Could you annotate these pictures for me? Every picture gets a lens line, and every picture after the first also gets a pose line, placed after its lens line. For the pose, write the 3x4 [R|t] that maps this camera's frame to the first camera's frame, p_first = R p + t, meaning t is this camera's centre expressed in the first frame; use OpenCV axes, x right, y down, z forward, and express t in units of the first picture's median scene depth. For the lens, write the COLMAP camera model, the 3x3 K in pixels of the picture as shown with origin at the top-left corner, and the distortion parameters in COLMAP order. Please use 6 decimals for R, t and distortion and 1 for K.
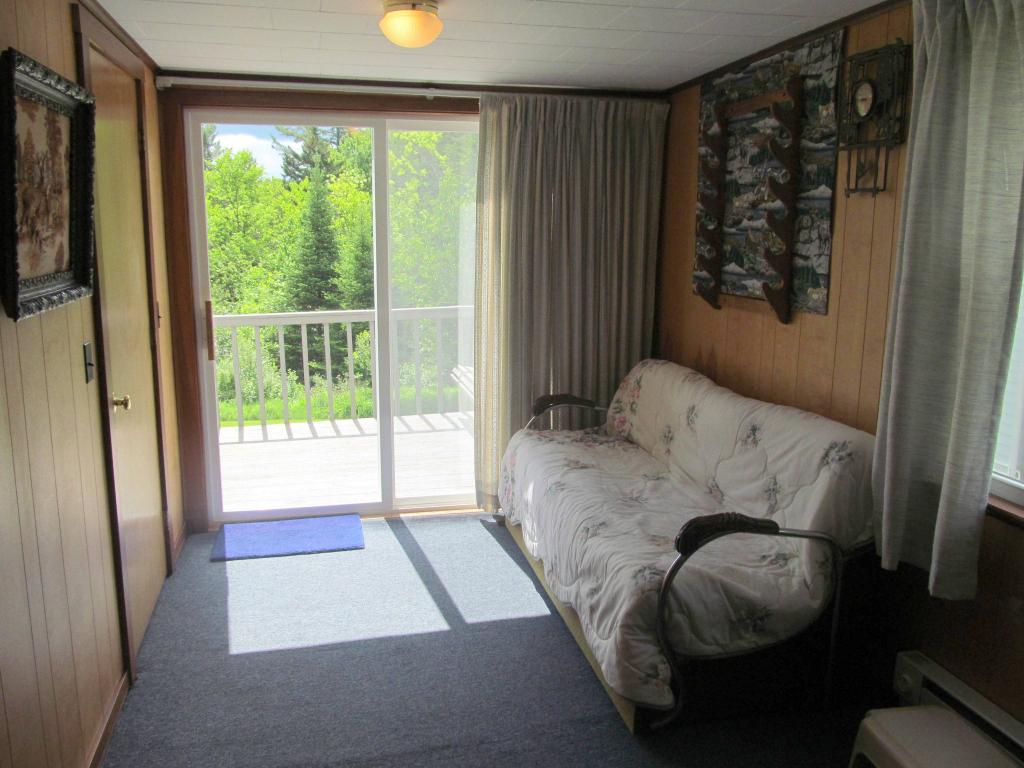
lens RADIAL K [[849.3, 0, 512.0], [0, 849.3, 384.0], [0, 0, 1]] dist [-0.052297, 0.010653]
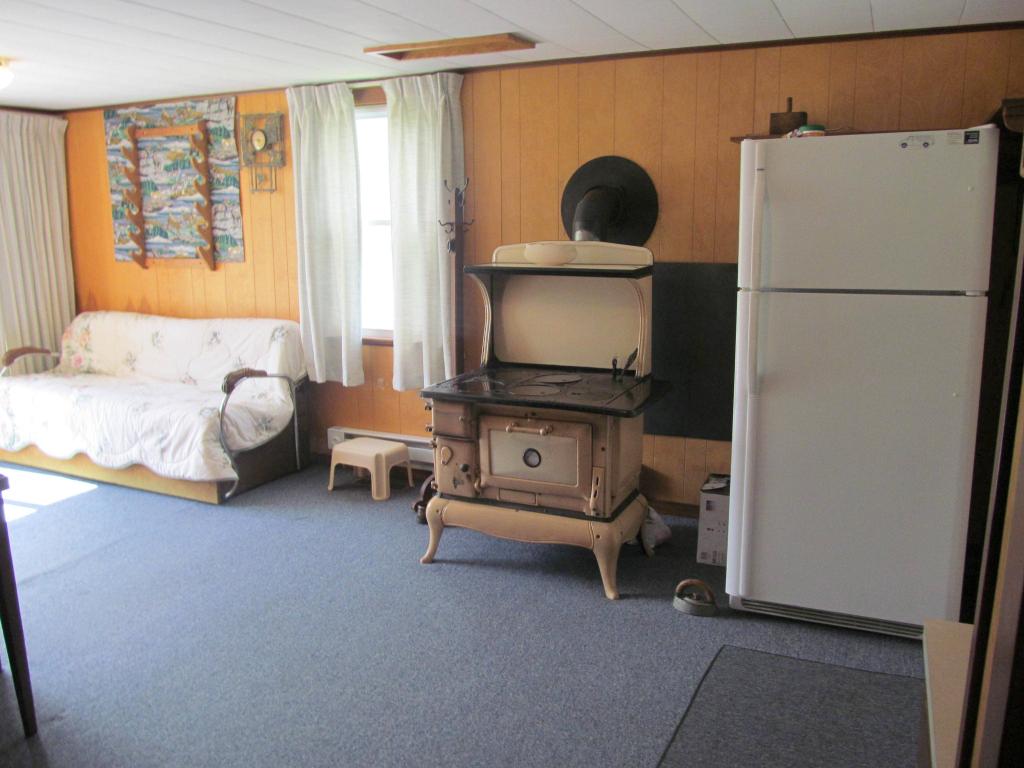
lens RADIAL K [[849.3, 0, 512.0], [0, 849.3, 384.0], [0, 0, 1]] dist [-0.052297, 0.010653]
pose [[0.612724, -0.161015, 0.773720, -0.647605], [0.148653, 0.985031, 0.087269, 0.091365], [-0.776190, 0.061544, 0.627488, -0.475215]]
